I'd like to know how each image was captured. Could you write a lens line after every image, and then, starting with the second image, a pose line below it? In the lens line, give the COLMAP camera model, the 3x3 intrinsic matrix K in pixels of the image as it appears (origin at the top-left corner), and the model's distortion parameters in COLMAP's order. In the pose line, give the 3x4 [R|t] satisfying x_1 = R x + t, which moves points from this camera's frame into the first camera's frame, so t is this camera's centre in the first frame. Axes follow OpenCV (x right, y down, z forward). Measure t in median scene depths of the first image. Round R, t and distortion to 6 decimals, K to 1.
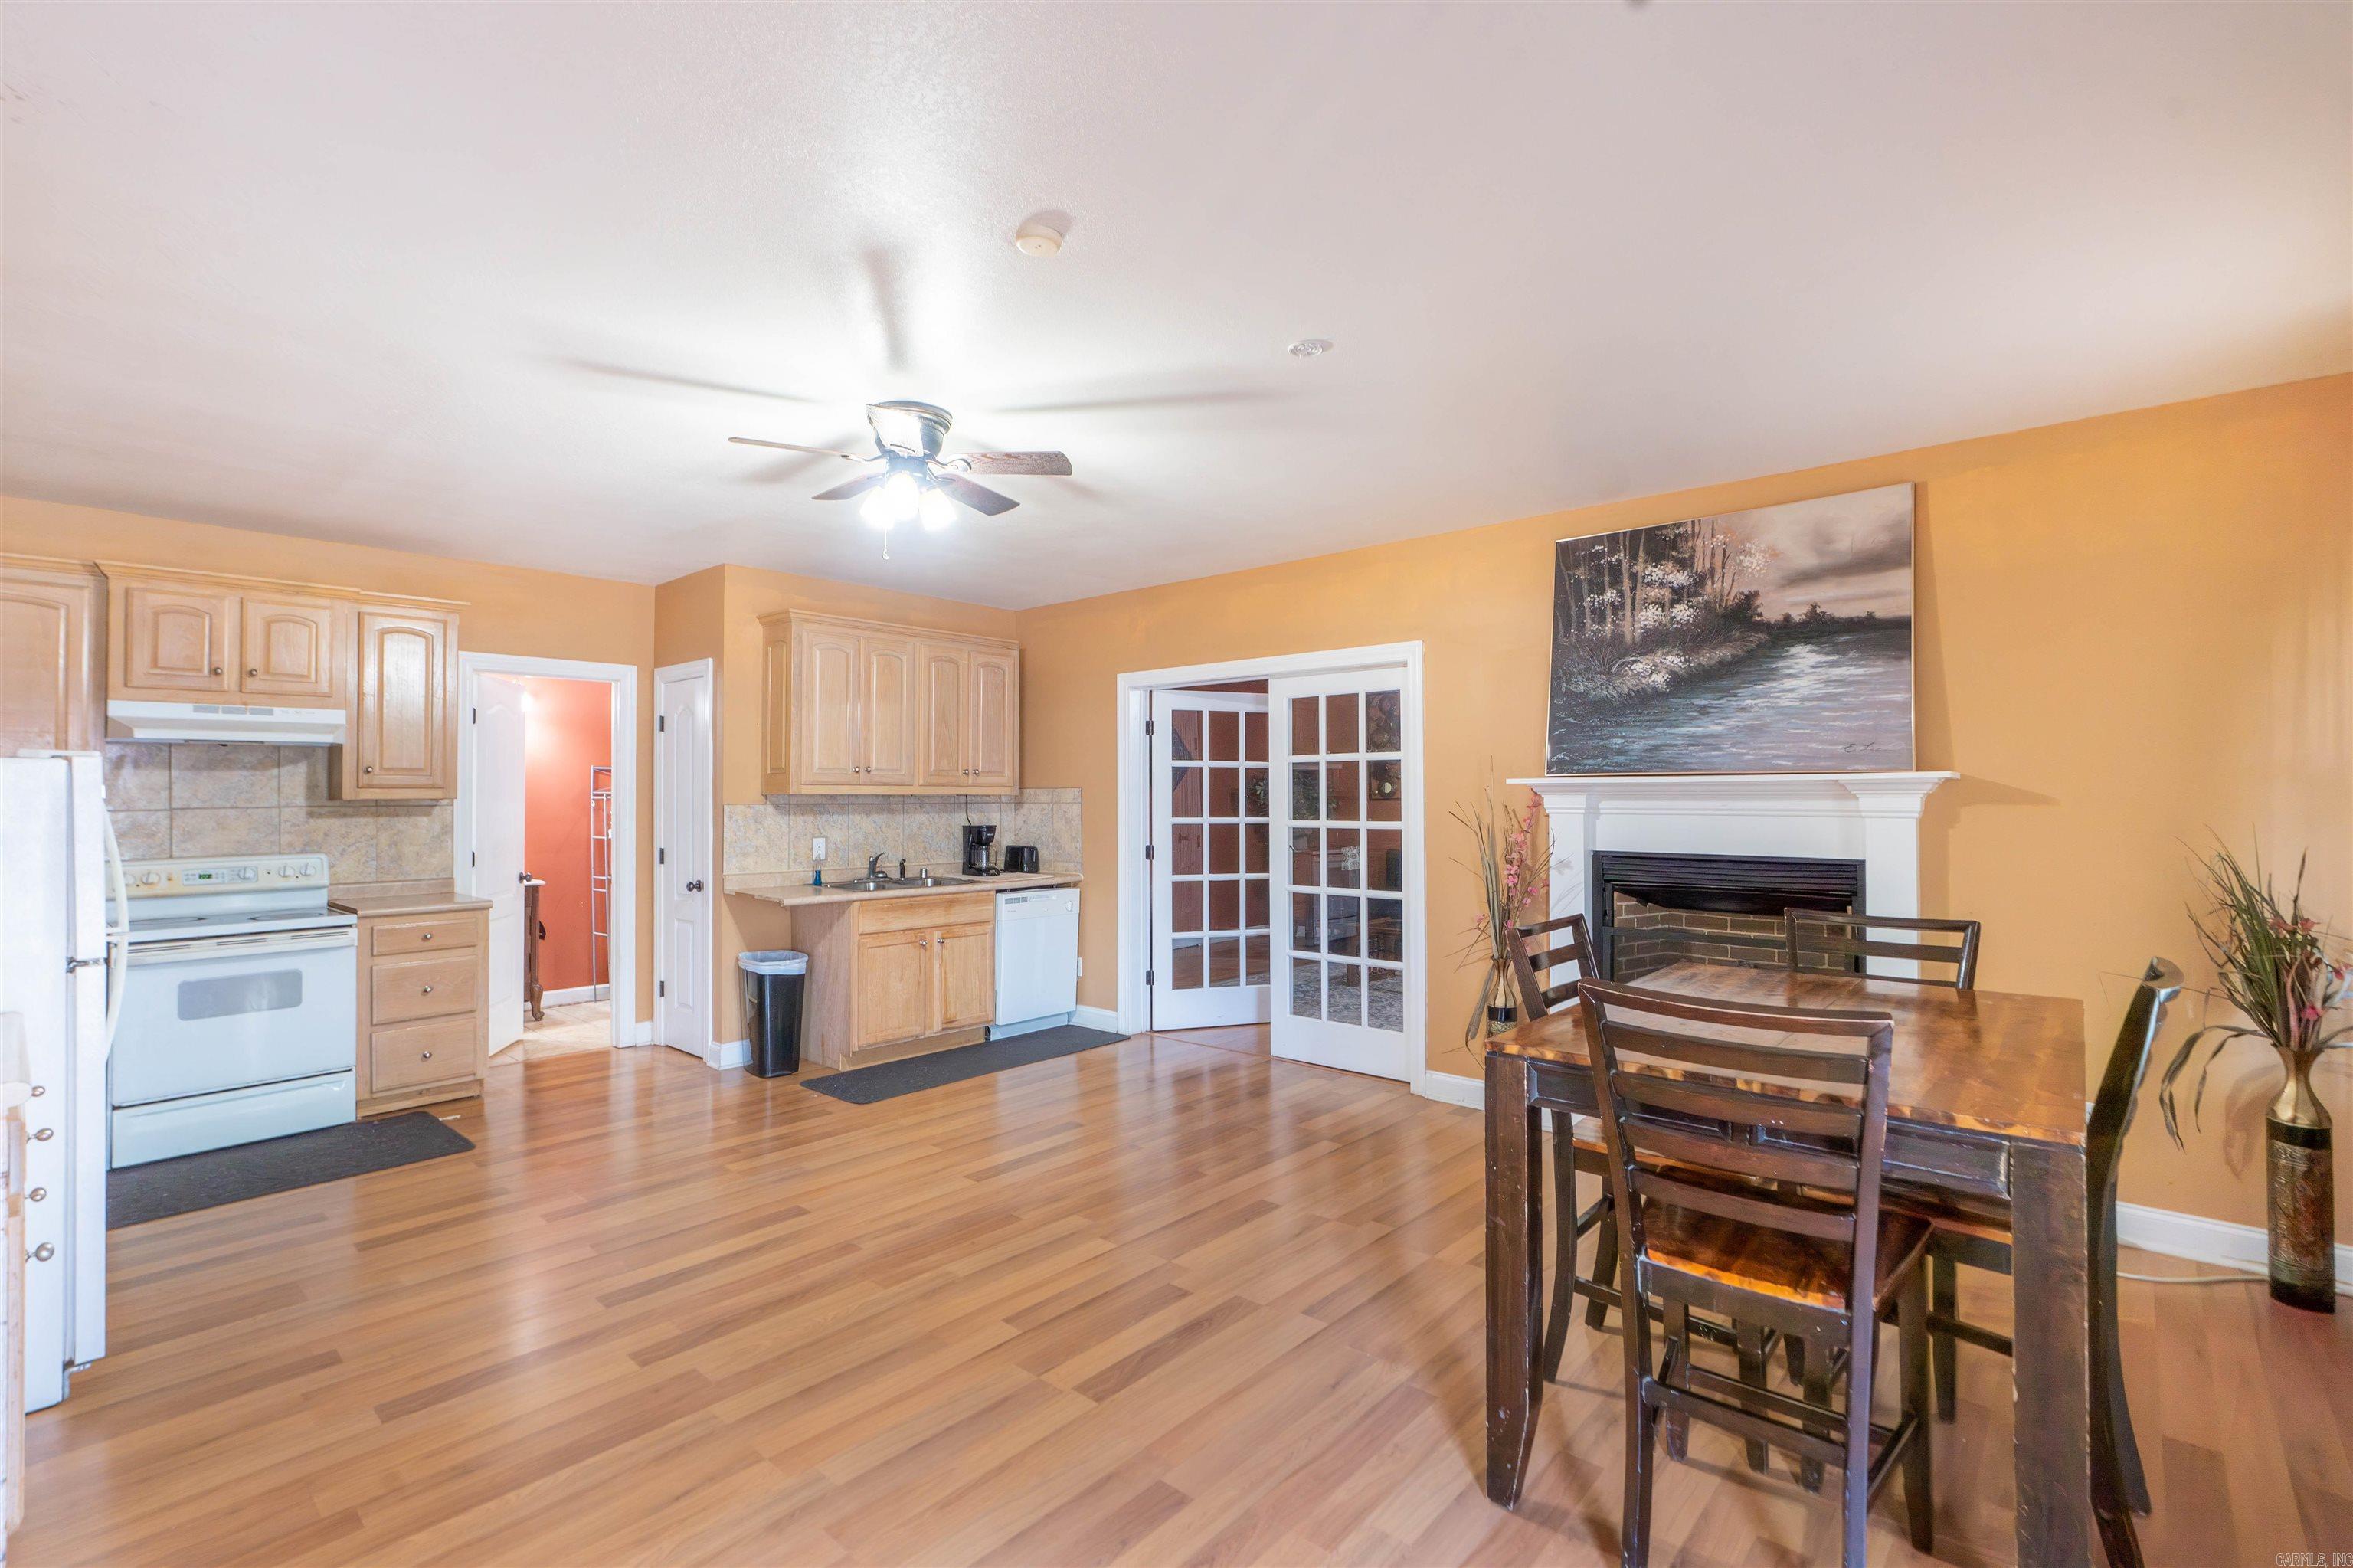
lens RADIAL K [[1091.7, 0, 1180.2], [0, 1091.7, 784.9], [0, 0, 1]] dist [-0.011333, 0.002586]
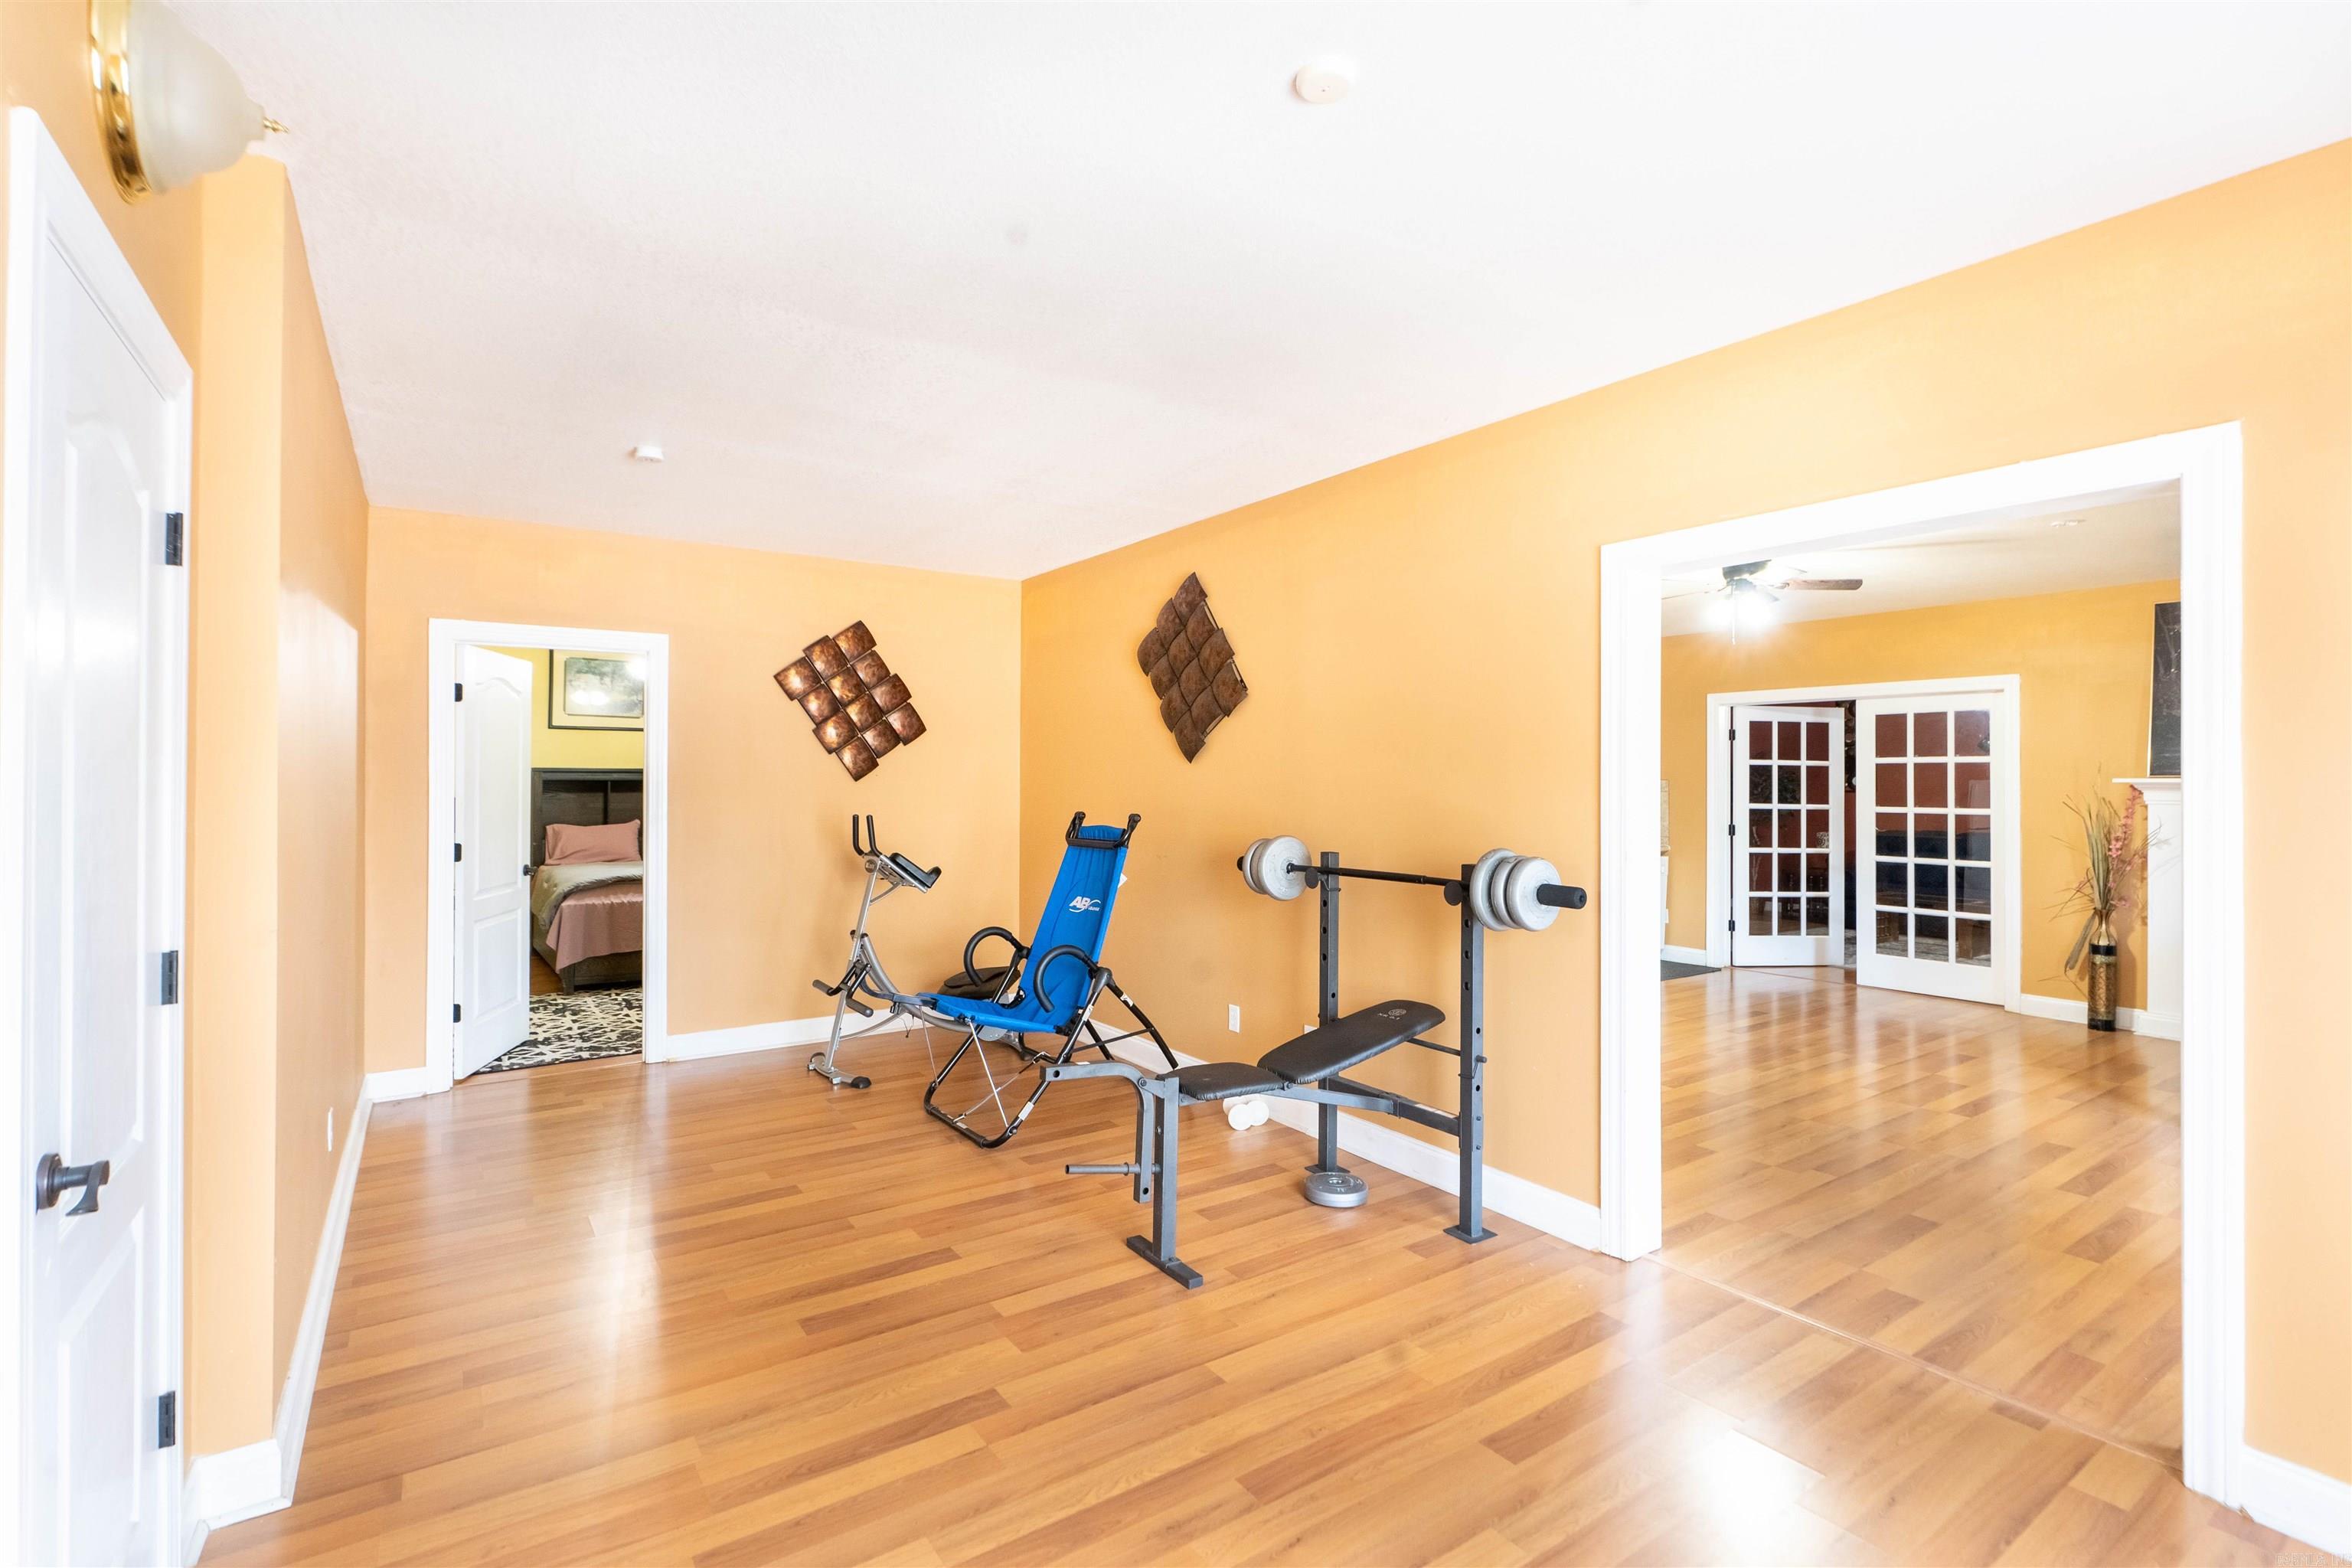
lens RADIAL K [[1091.2, 0, 1167.5], [0, 1091.2, 768.5], [0, 0, 1]] dist [-0.011333, 0.002586]
pose [[0.971010, 0.004569, -0.238994, -0.439222], [-0.004744, 0.999989, -0.000155, -0.010267], [0.238990, 0.001284, 0.971021, -0.508043]]
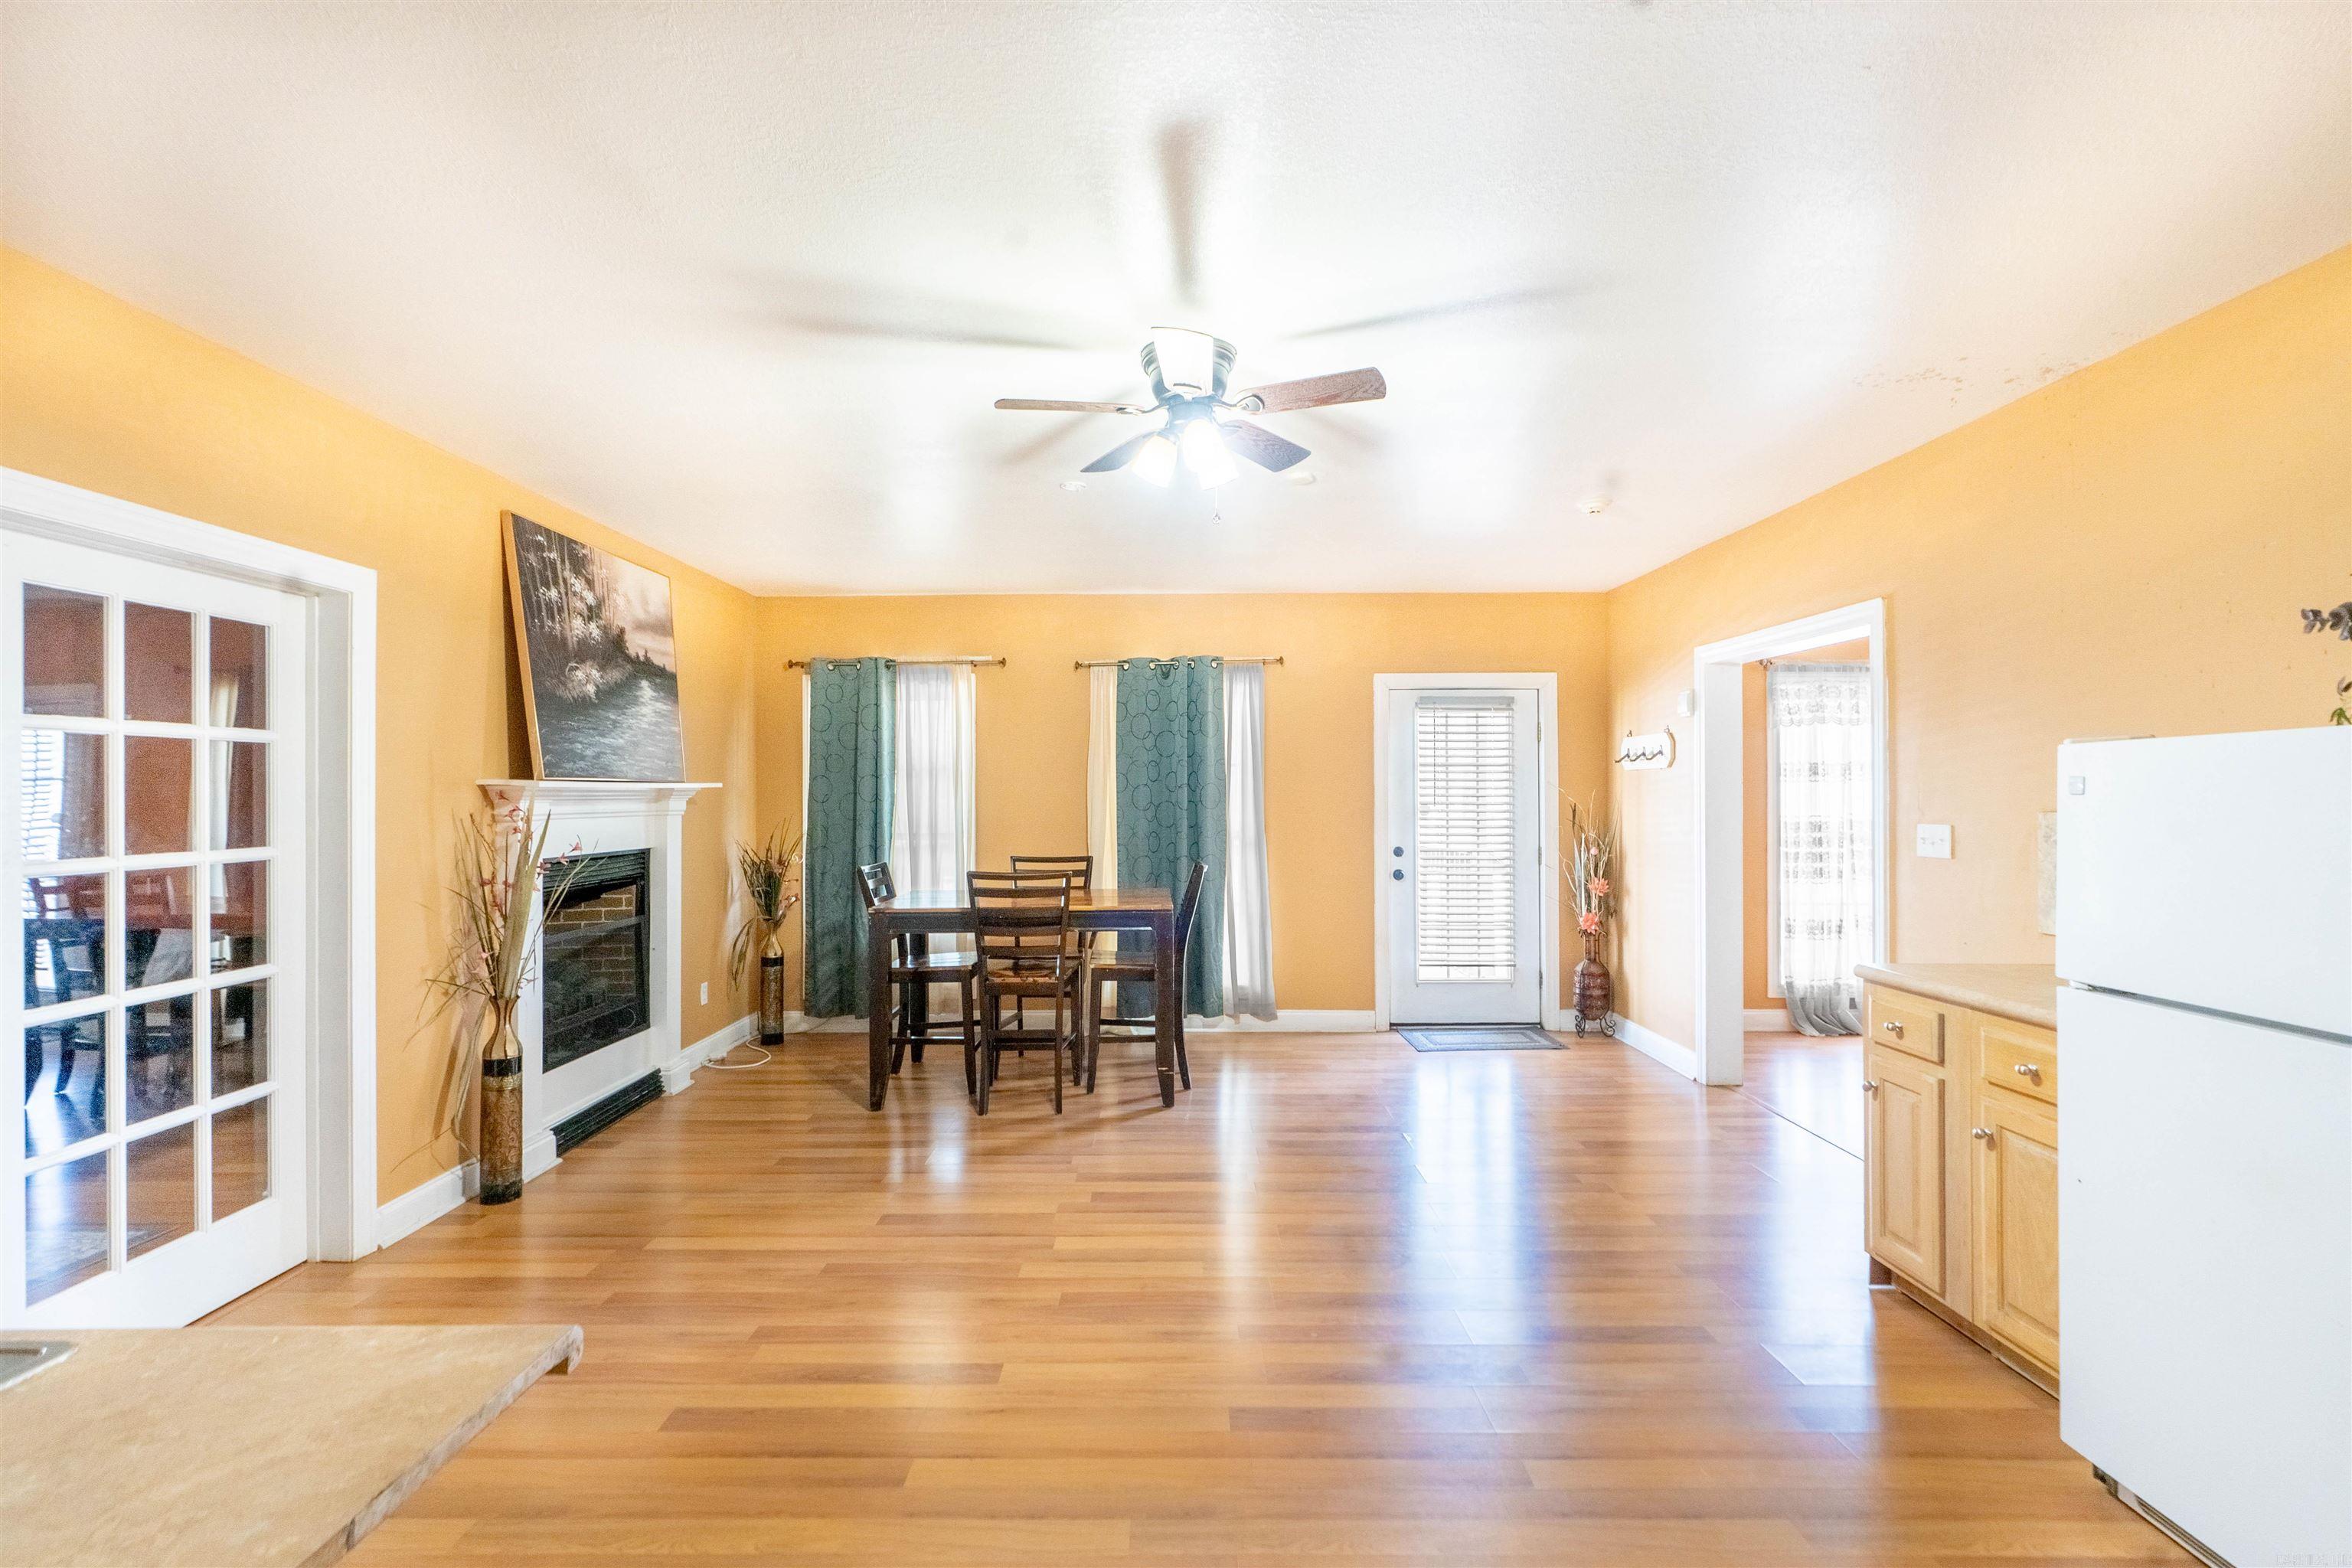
lens RADIAL K [[1091.2, 0, 1170.4], [0, 1091.2, 790.1], [0, 0, 1]] dist [-0.011333, 0.002586]
pose [[-0.671917, 0.009637, 0.740564, -0.549073], [0.001657, 0.999932, -0.011509, 0.010161], [-0.740625, -0.006506, -0.671887, 0.992929]]
